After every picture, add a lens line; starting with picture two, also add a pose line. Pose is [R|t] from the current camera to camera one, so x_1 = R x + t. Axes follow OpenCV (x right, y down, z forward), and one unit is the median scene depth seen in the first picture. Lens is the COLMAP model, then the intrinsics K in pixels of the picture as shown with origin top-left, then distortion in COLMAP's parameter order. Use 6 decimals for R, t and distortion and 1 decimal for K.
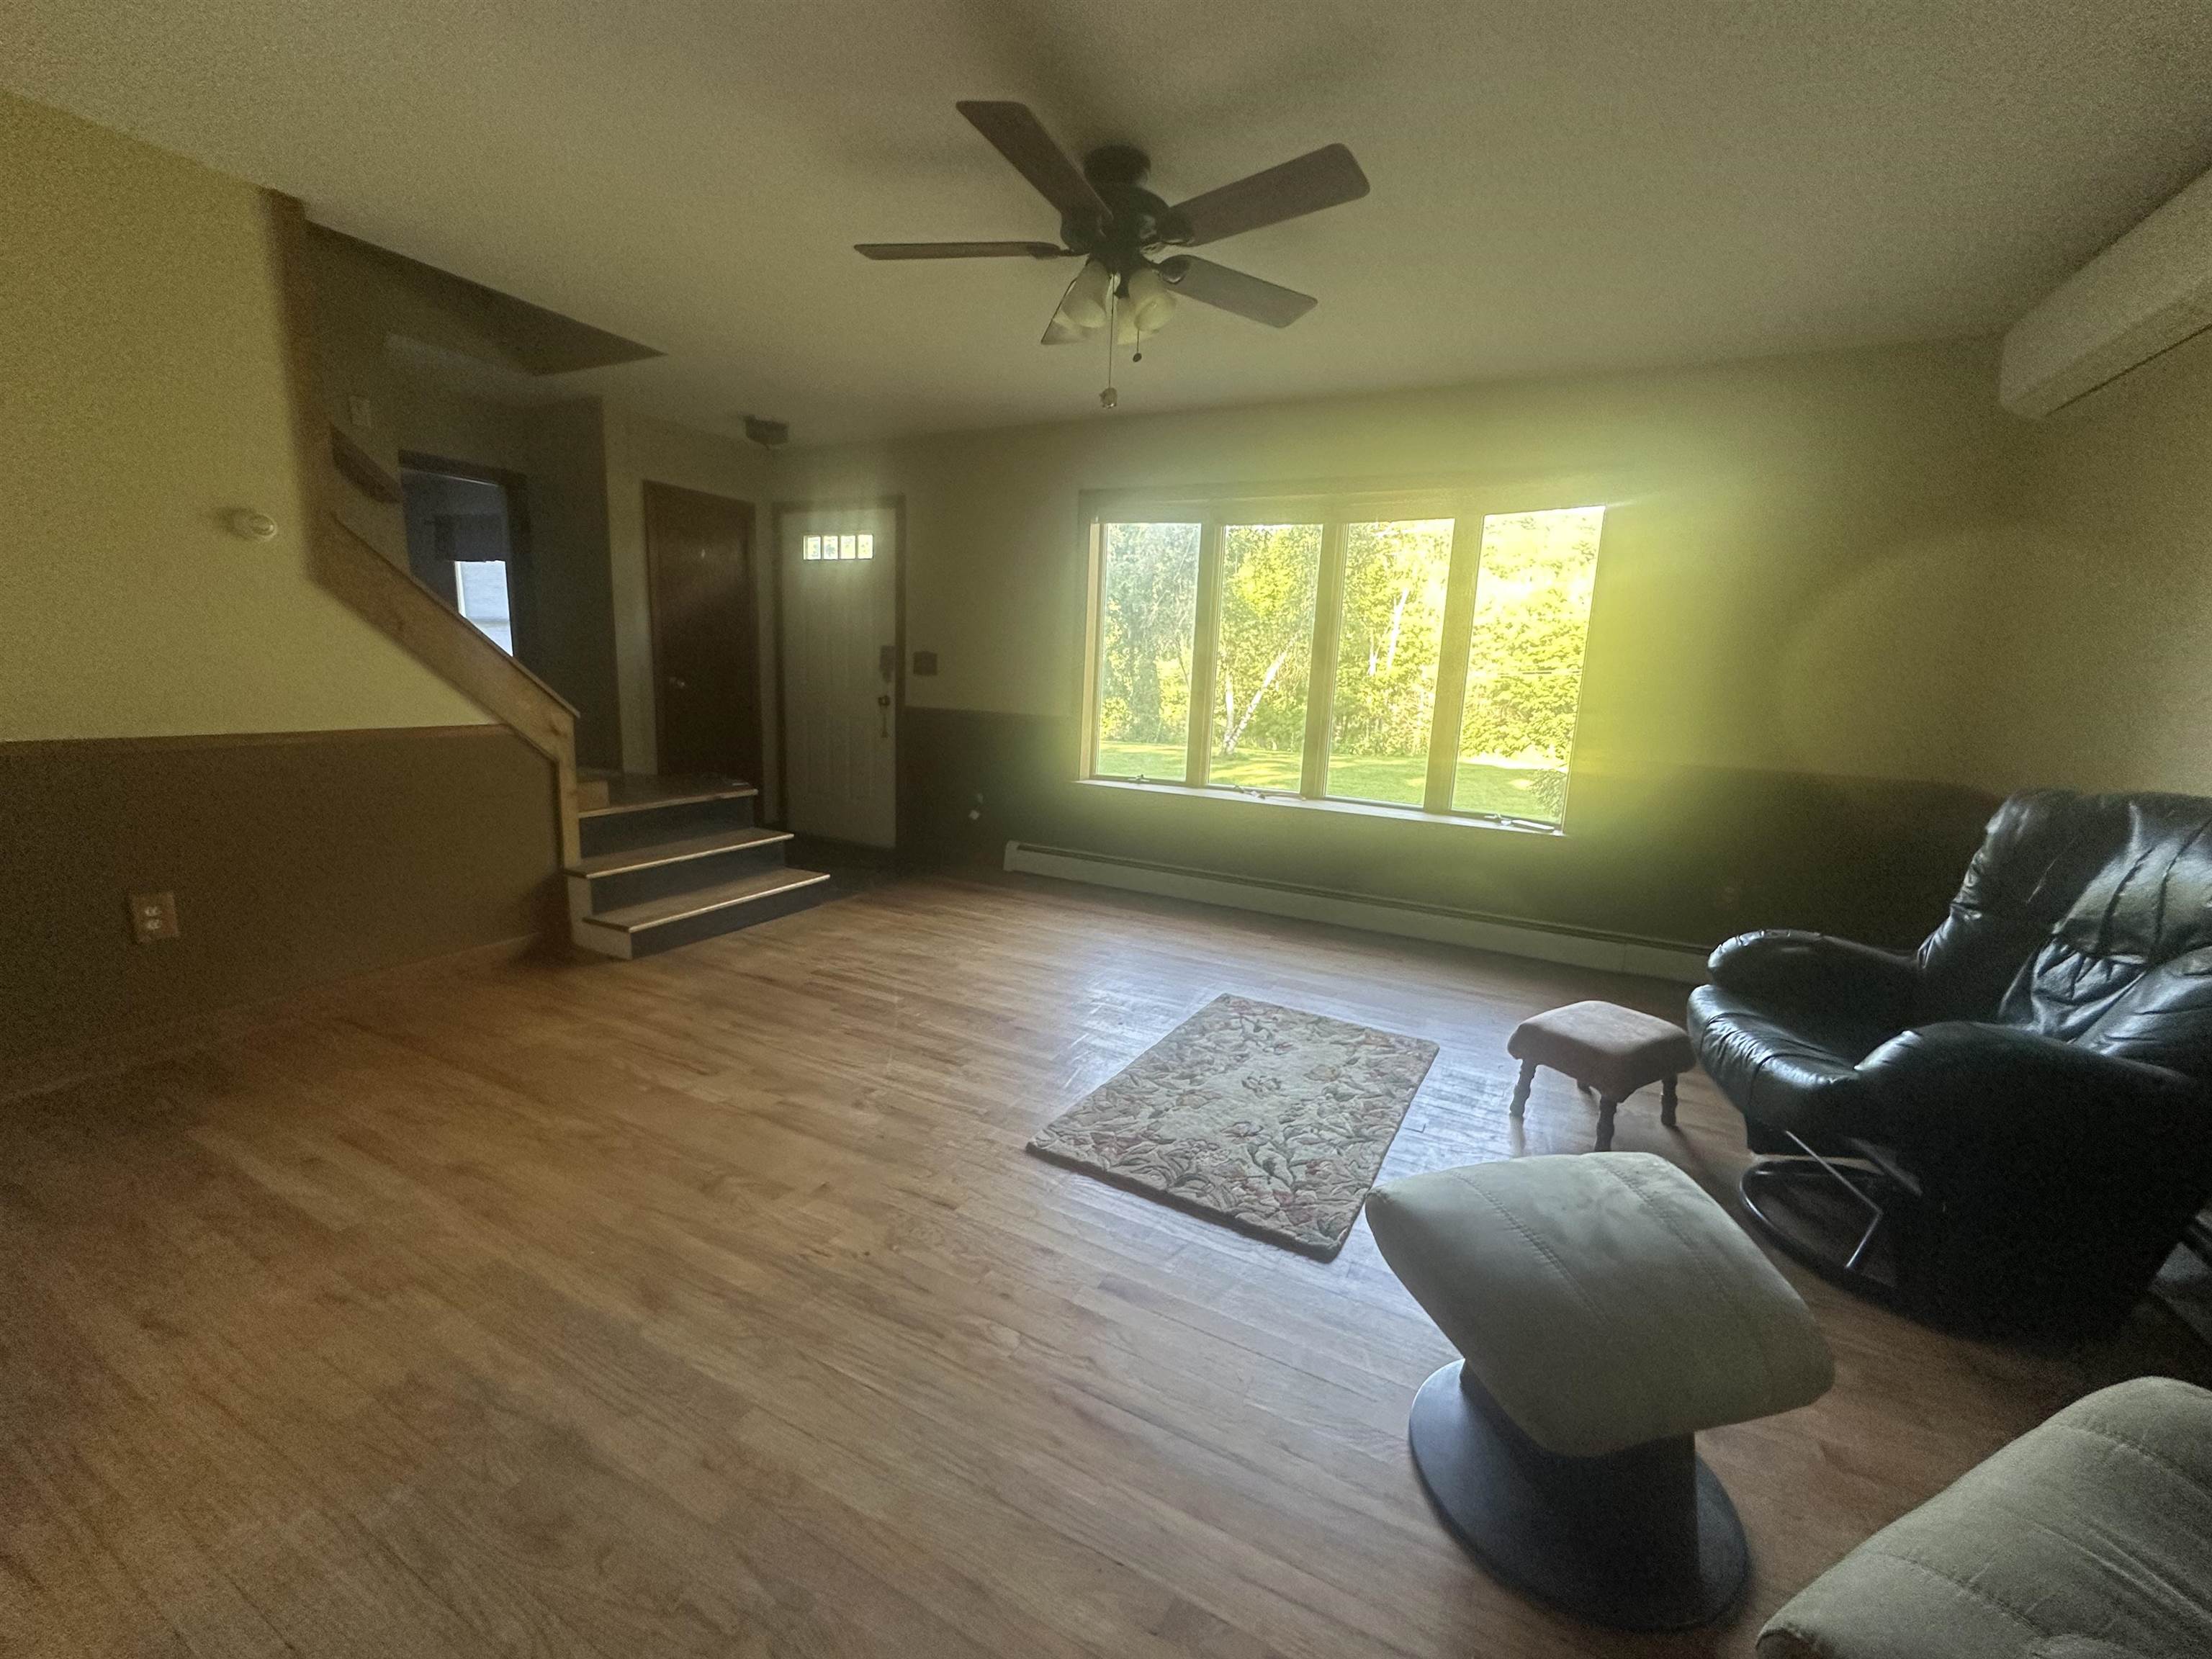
lens RADIAL K [[891.7, 0, 1106.0], [0, 891.7, 829.5], [0, 0, 1]] dist [-0.010949, -0.000003]
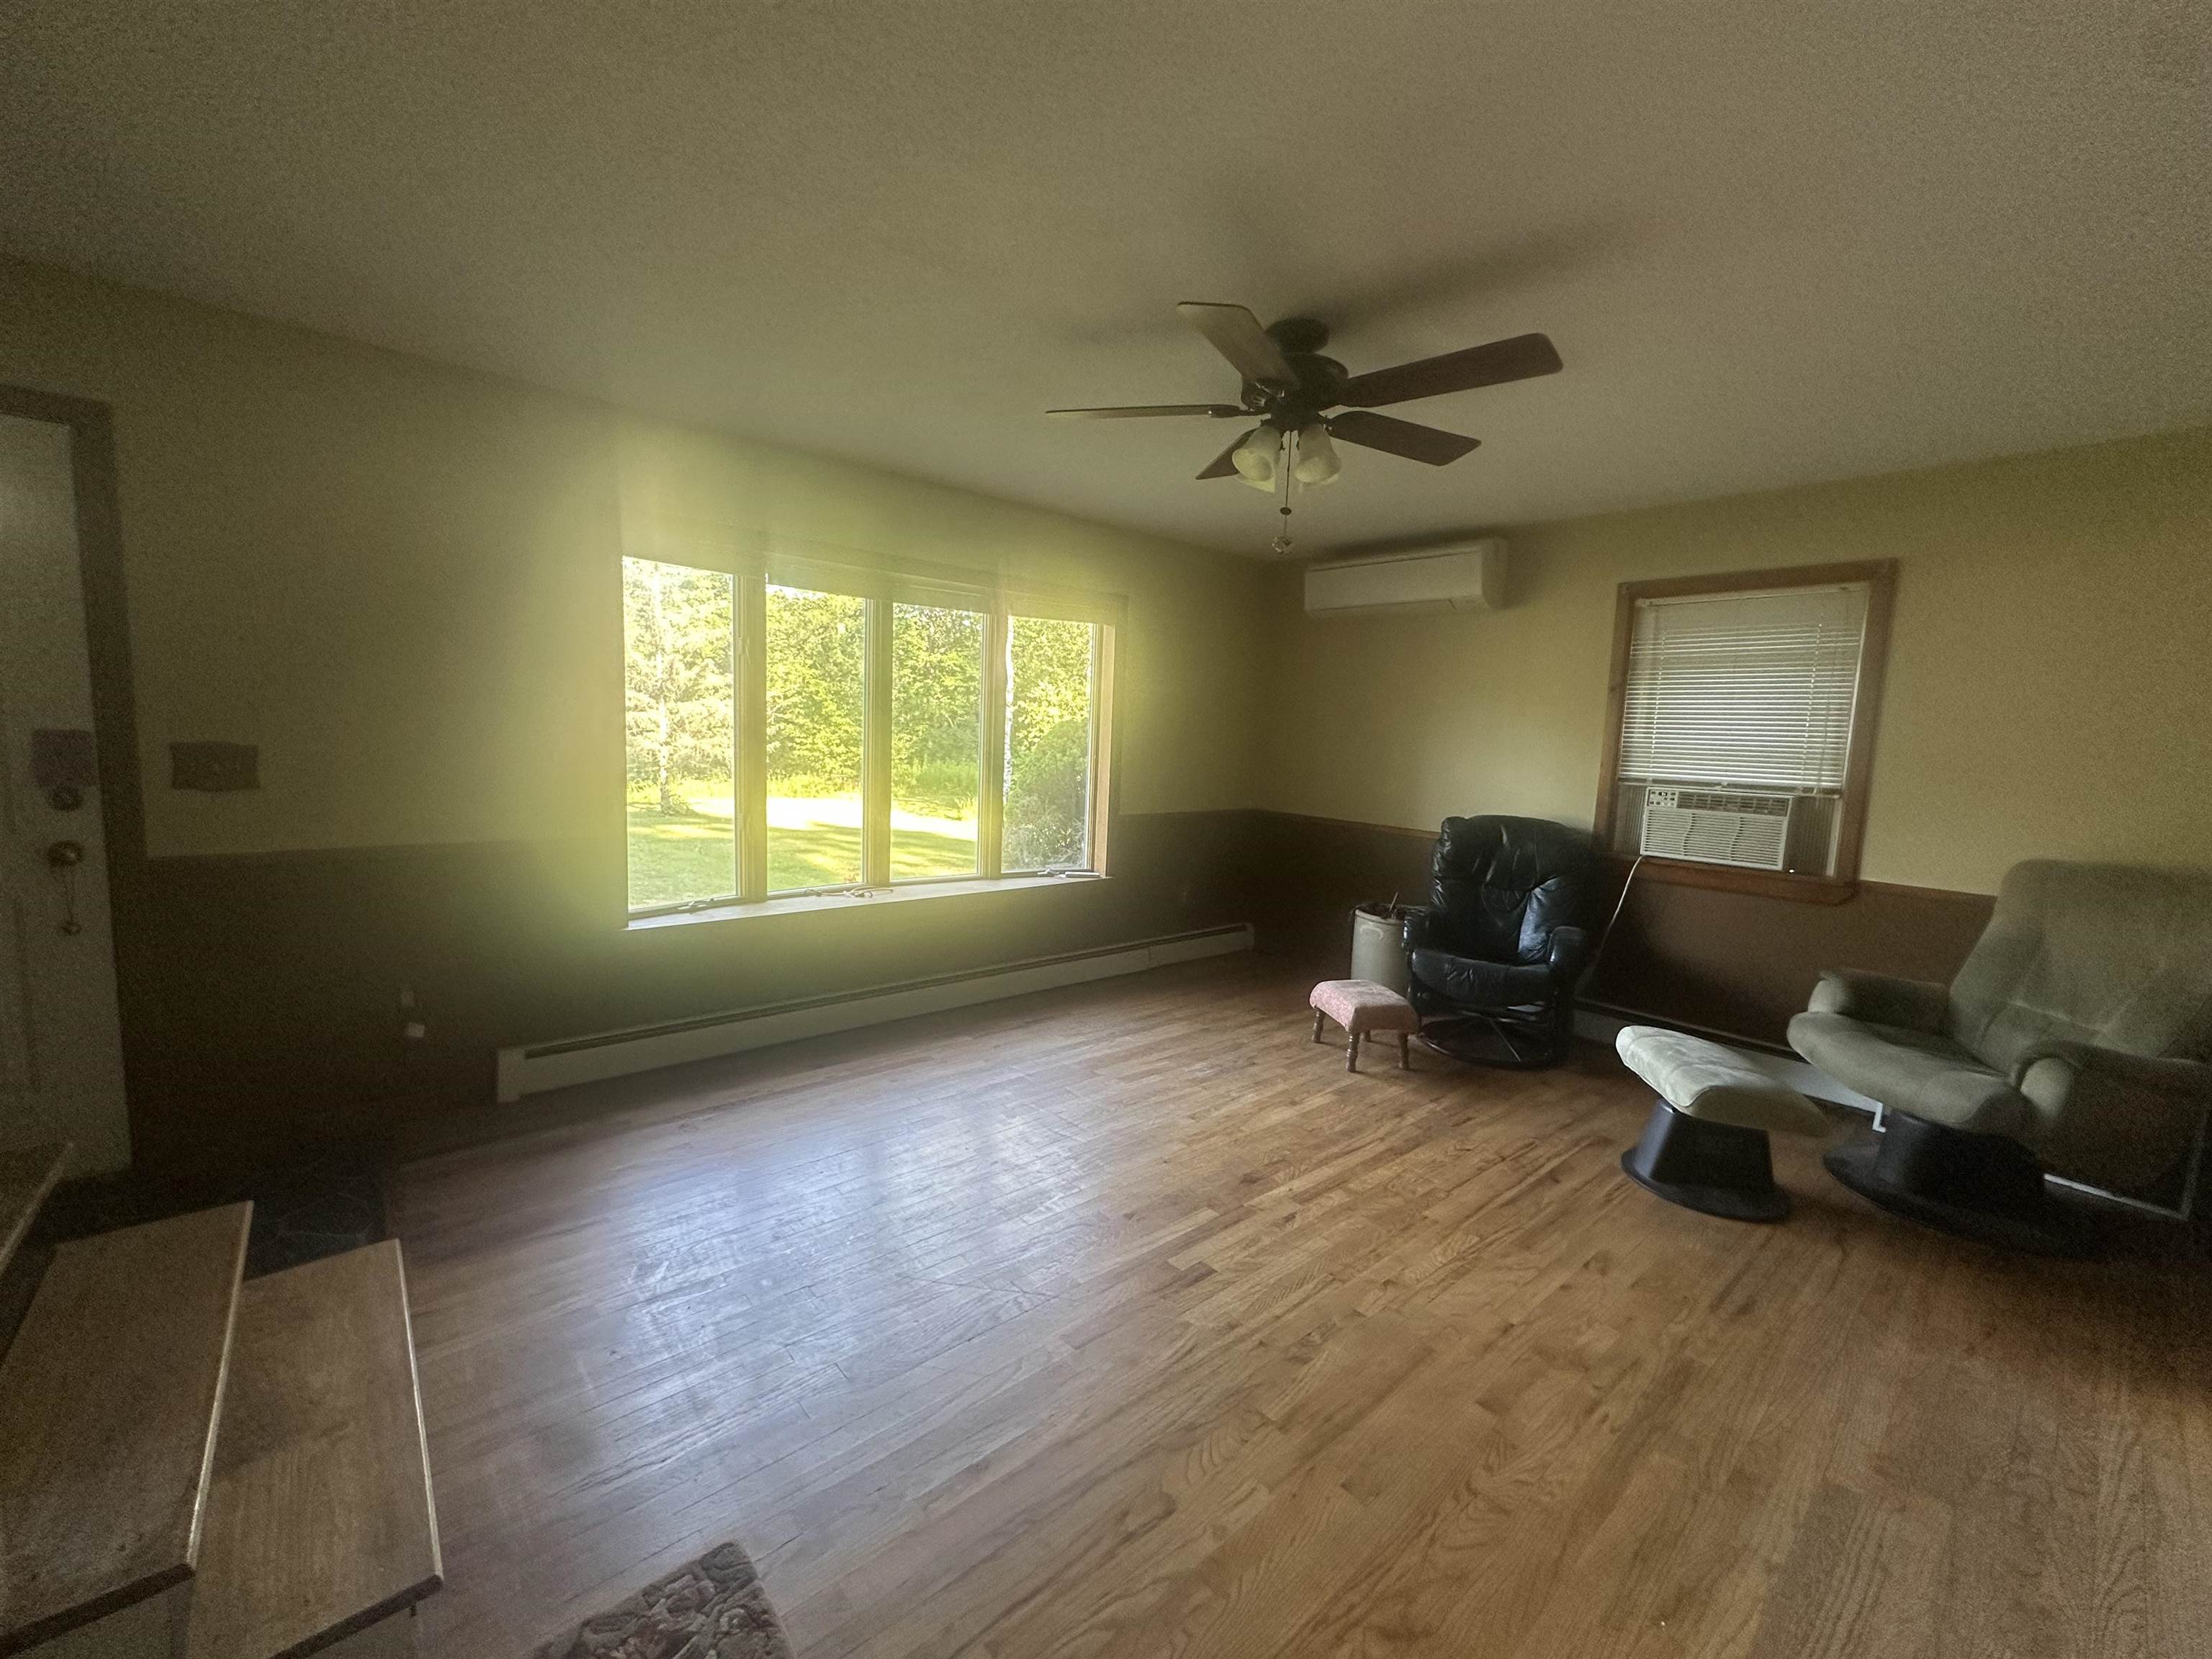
lens RADIAL K [[891.7, 0, 1106.0], [0, 891.7, 829.5], [0, 0, 1]] dist [-0.010949, -0.000003]
pose [[0.386145, -0.127347, 0.913605, -0.510167], [0.159225, 0.984760, 0.069967, -0.119406], [-0.908592, 0.118452, 0.400537, 0.398350]]
